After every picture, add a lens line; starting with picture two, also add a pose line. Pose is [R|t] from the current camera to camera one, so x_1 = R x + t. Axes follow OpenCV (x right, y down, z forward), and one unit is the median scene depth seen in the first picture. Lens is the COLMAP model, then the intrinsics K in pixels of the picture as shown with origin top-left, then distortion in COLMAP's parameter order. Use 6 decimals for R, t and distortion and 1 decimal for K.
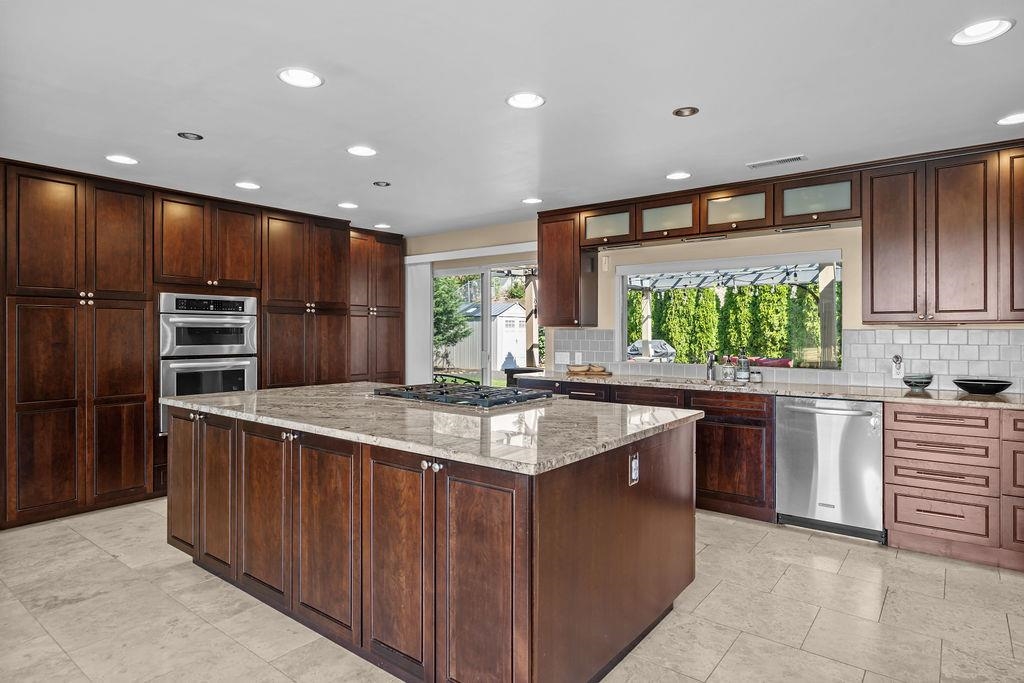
lens RADIAL K [[574.3, 0, 517.6], [0, 574.3, 334.0], [0, 0, 1]] dist [-0.003333, -0.000645]
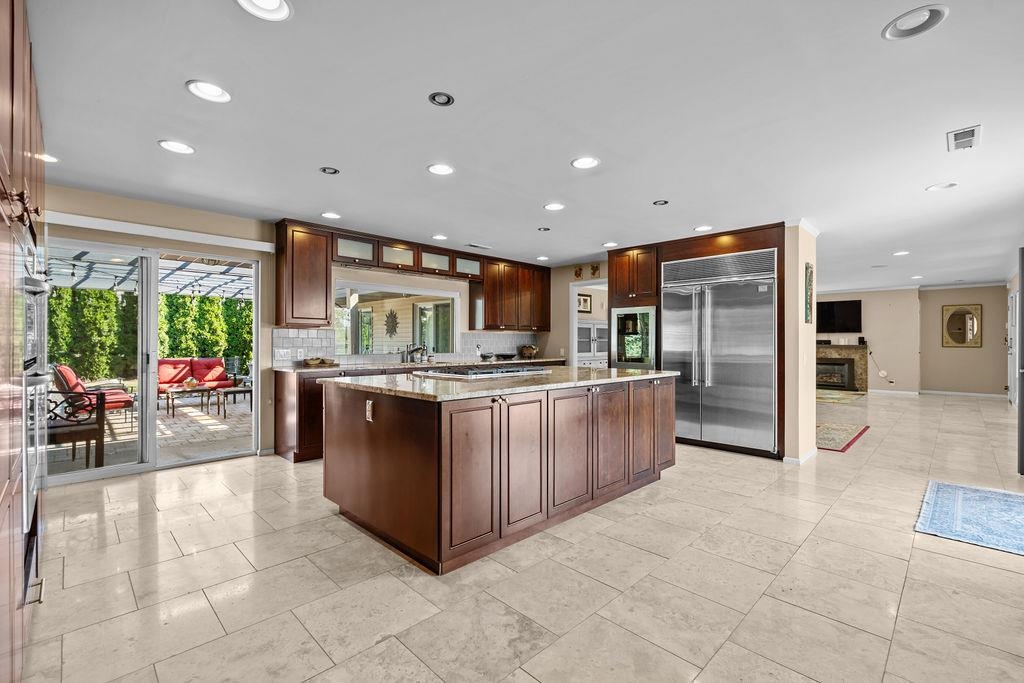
lens RADIAL K [[447.4, 0, 513.4], [0, 447.4, 342.4], [0, 0, 1]] dist [-0.006999, 0.001076]
pose [[0.130387, -0.001921, 0.991461, -0.816944], [0.002848, 0.999995, 0.001562, 0.021931], [-0.991459, 0.002620, 0.130392, 0.523385]]
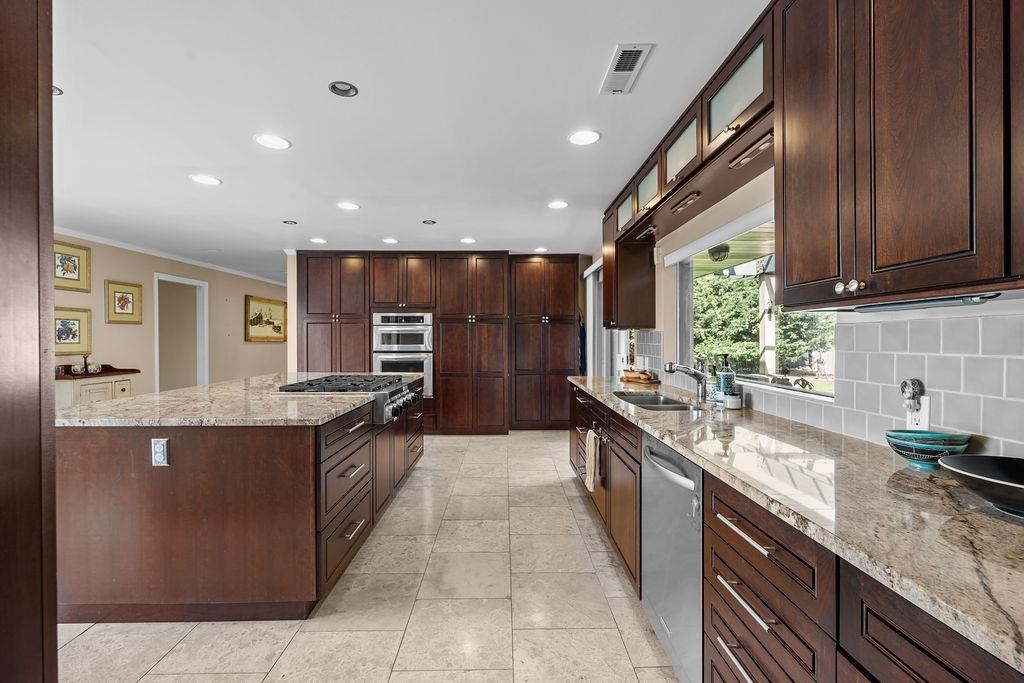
lens RADIAL K [[447.4, 0, 513.2], [0, 447.4, 339.2], [0, 0, 1]] dist [-0.006999, 0.001076]
pose [[0.626185, -0.001361, -0.779674, 0.593309], [-0.001197, 0.999996, -0.002707, 0.006881], [0.779674, 0.002629, 0.626180, 0.446075]]
